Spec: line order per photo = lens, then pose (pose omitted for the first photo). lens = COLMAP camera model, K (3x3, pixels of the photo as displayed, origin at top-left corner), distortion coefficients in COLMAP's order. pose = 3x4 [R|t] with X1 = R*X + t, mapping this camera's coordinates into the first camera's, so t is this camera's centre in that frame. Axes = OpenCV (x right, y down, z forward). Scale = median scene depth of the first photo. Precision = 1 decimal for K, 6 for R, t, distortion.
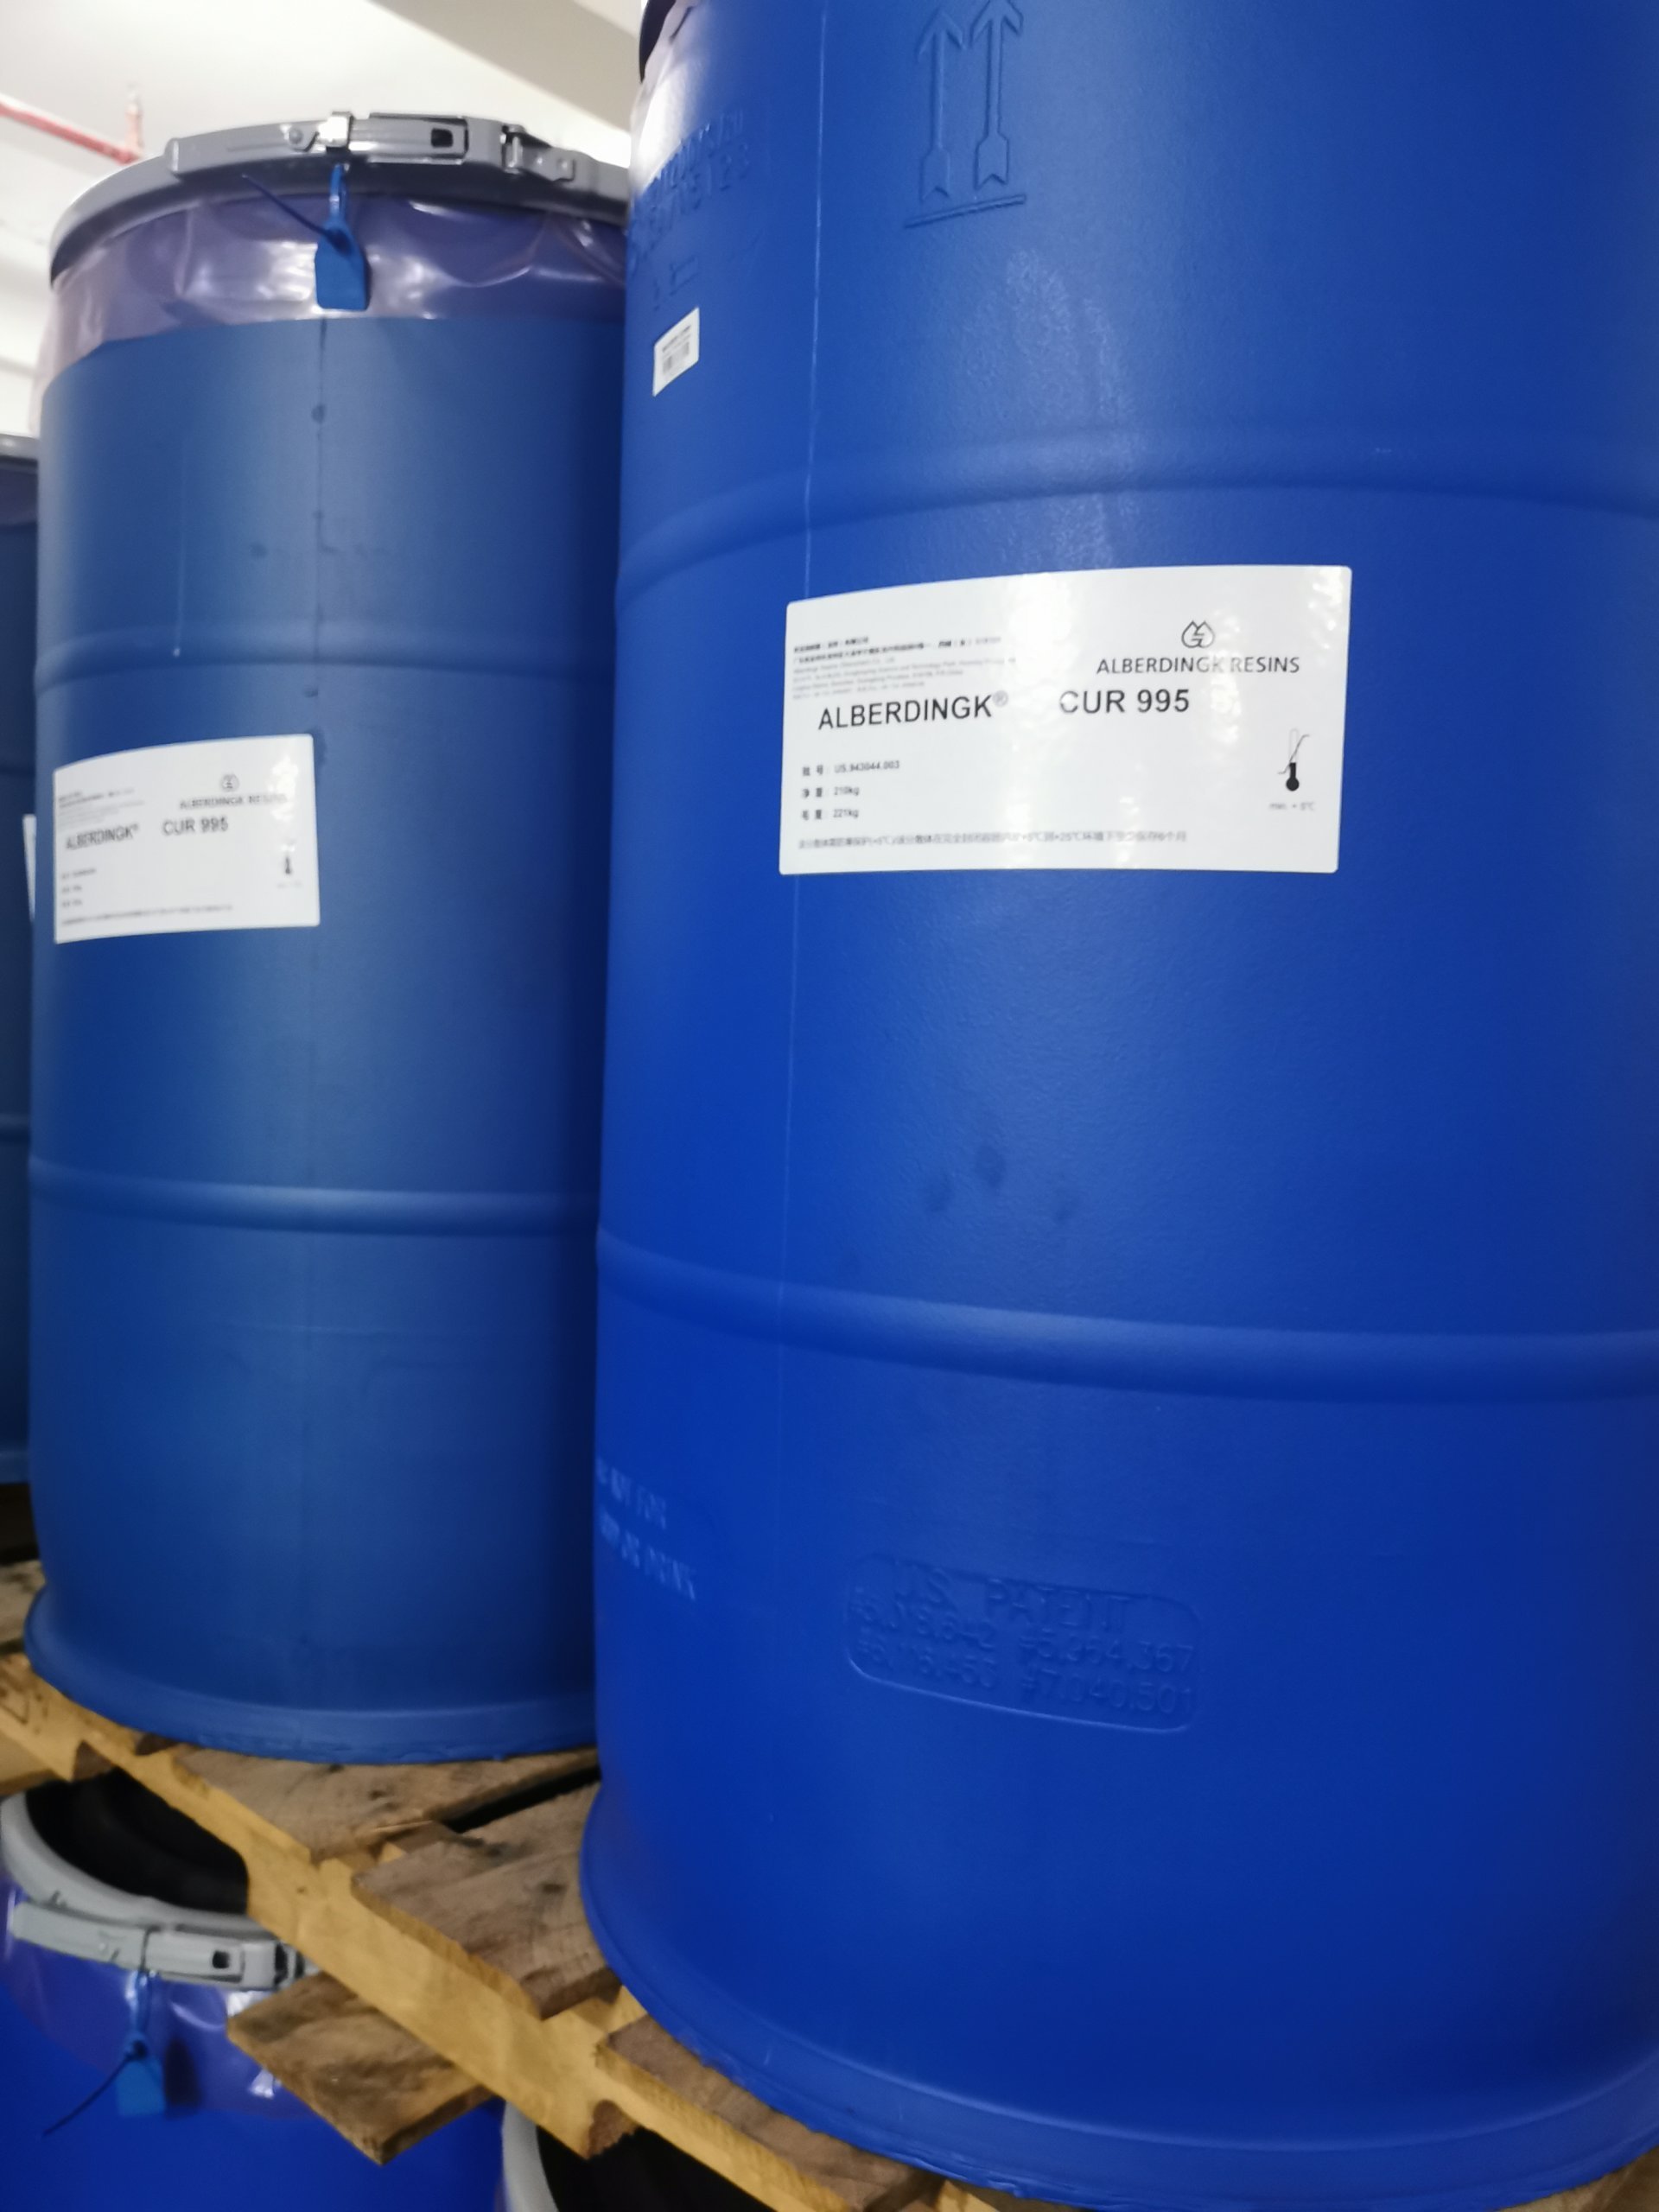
lens RADIAL K [[1836.3, 0, 831.3], [0, 1836.3, 1137.8], [0, 0, 1]] dist [0.061337, -0.046856]
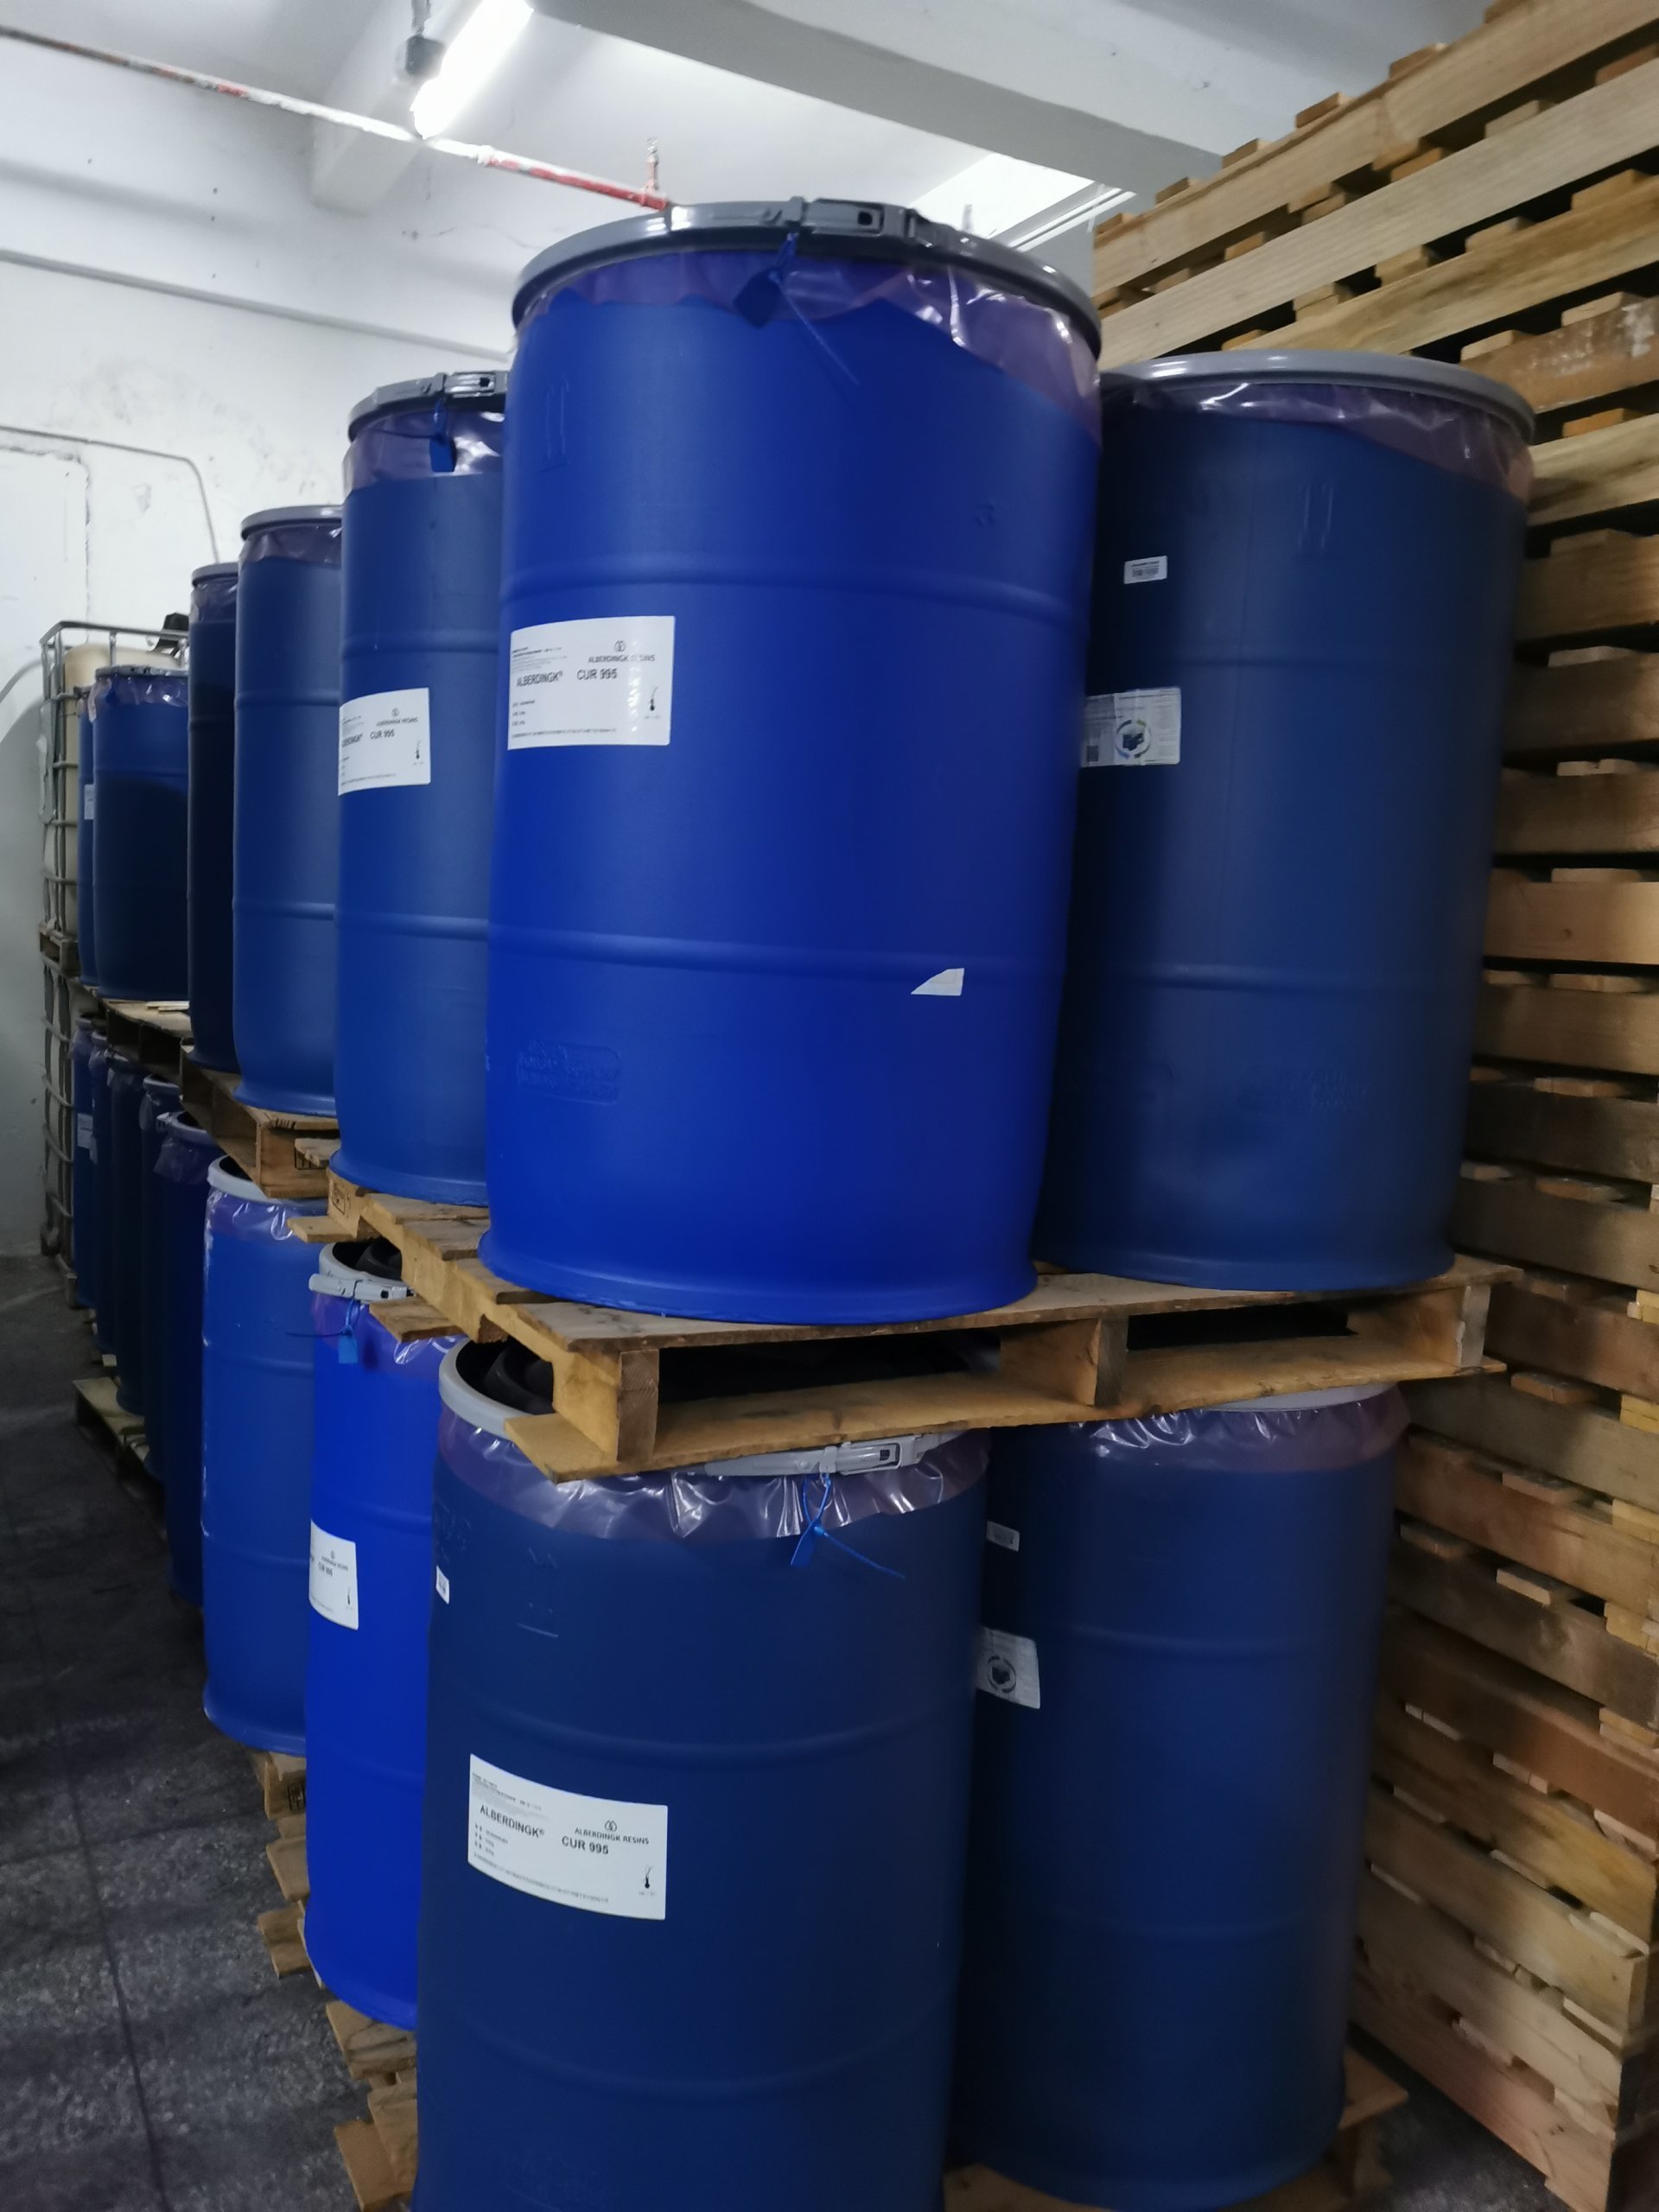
lens RADIAL K [[1836.3, 0, 831.3], [0, 1836.3, 1137.8], [0, 0, 1]] dist [0.061337, -0.046856]
pose [[0.943831, 0.050492, -0.326548, 0.799133], [-0.033387, 0.997771, 0.057781, 0.136824], [0.328737, -0.043633, 0.943413, -0.754246]]
